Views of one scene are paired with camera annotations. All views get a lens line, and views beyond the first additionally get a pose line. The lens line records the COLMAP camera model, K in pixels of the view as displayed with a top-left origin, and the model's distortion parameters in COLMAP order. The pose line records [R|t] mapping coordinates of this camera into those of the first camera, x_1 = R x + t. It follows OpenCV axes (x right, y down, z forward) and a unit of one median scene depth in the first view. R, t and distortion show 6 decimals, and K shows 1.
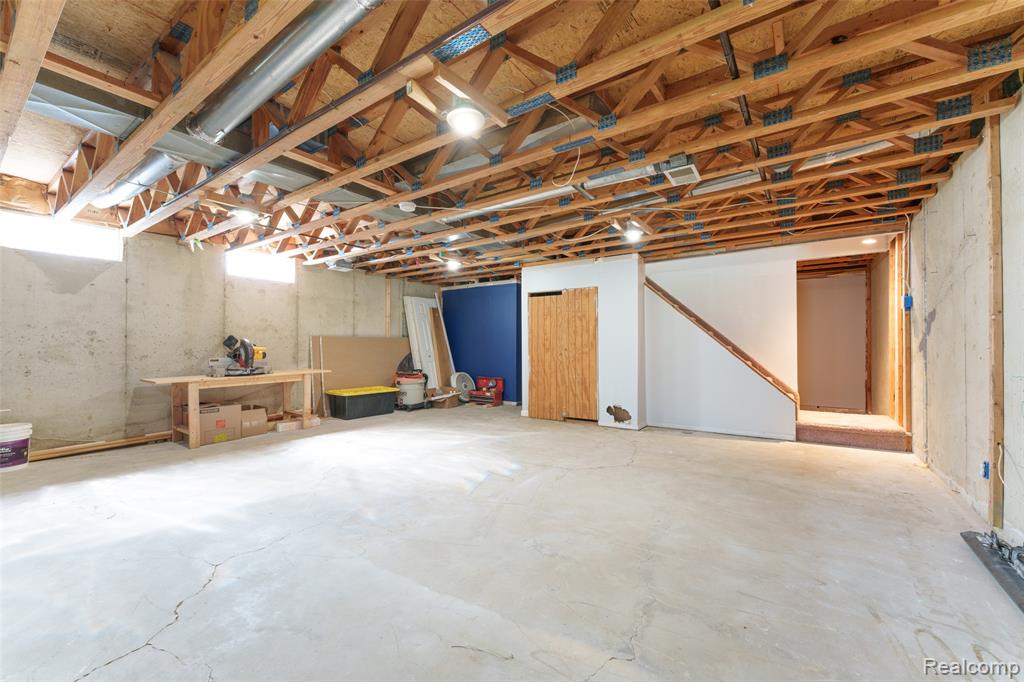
lens RADIAL K [[408.3, 0, 512.3], [0, 408.3, 344.7], [0, 0, 1]] dist [0.000491, 0.000104]
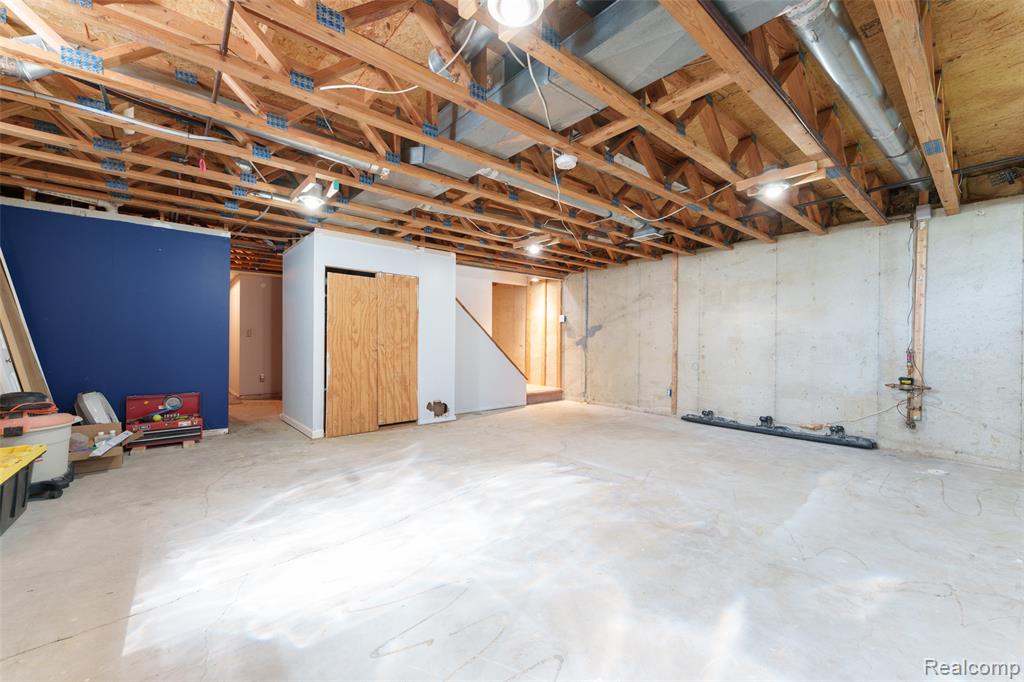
lens RADIAL K [[408.3, 0, 512.3], [0, 408.3, 344.7], [0, 0, 1]] dist [0.000491, 0.000104]
pose [[0.249632, -0.001987, 0.968339, -0.669489], [-0.014906, 0.999872, 0.005895, 0.003967], [-0.968226, -0.015905, 0.249570, 0.578033]]
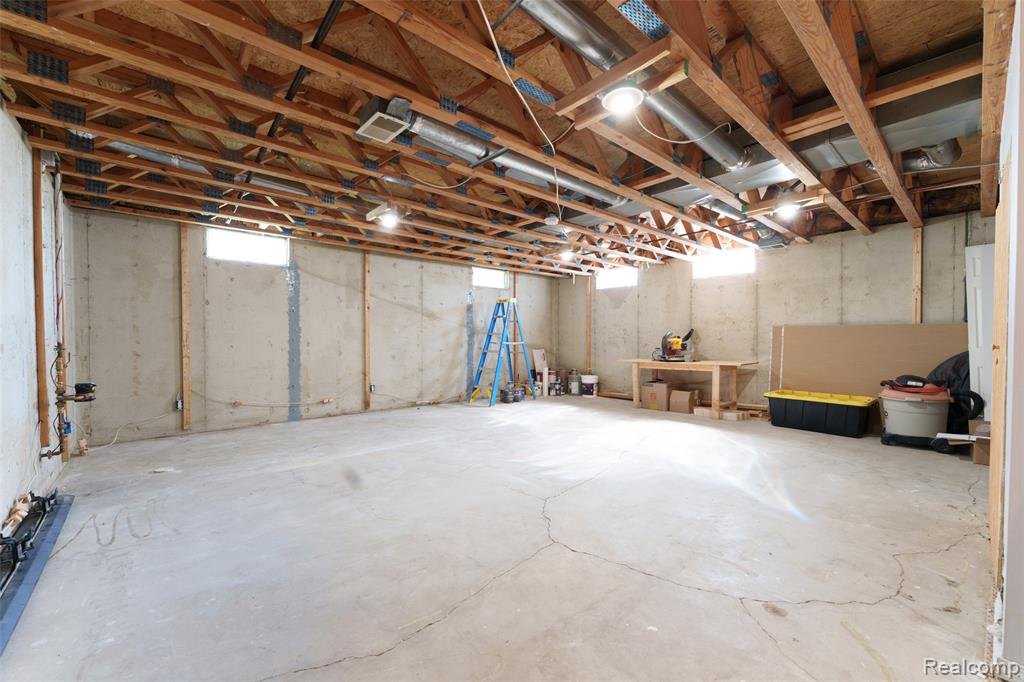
lens RADIAL K [[408.3, 0, 512.3], [0, 408.3, 344.7], [0, 0, 1]] dist [0.000491, 0.000104]
pose [[-0.238143, 0.018631, -0.971051, 0.599893], [0.005381, 0.999826, 0.017863, -0.000251], [0.971215, -0.000971, -0.238202, 0.750435]]
